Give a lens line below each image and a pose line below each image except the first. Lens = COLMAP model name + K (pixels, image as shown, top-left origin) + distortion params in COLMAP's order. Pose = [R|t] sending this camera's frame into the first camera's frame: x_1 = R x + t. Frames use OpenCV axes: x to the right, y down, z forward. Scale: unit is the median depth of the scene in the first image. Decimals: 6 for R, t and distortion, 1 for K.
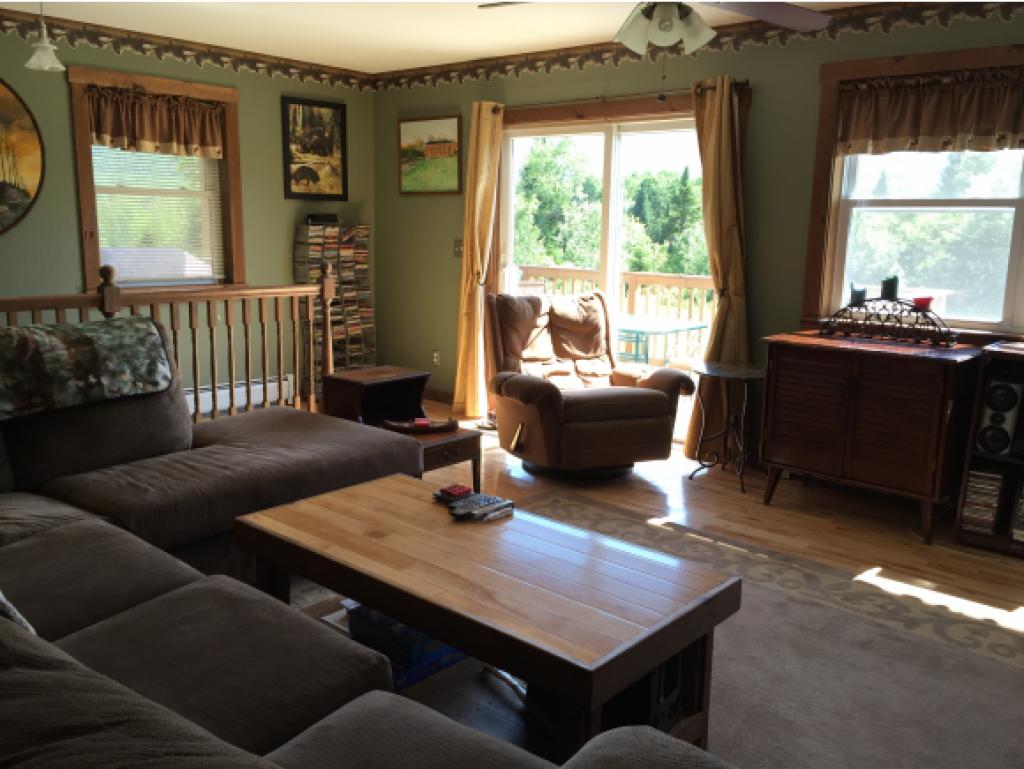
lens RADIAL K [[882.2, 0, 512.0], [0, 882.2, 384.5], [0, 0, 1]] dist [0.069457, -0.079137]
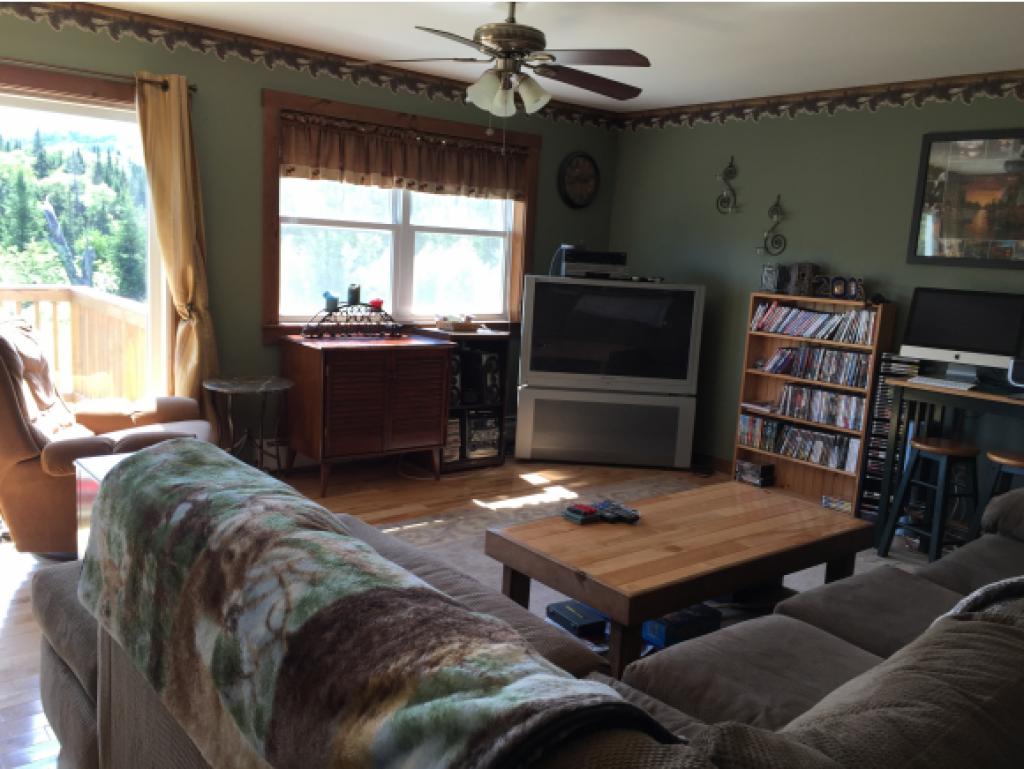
lens RADIAL K [[882.2, 0, 512.0], [0, 882.2, 384.5], [0, 0, 1]] dist [0.069457, -0.079137]
pose [[0.182839, -0.168170, 0.968653, -0.717116], [0.128372, 0.980910, 0.146067, -0.132538], [-0.974726, 0.097641, 0.200937, 0.540707]]
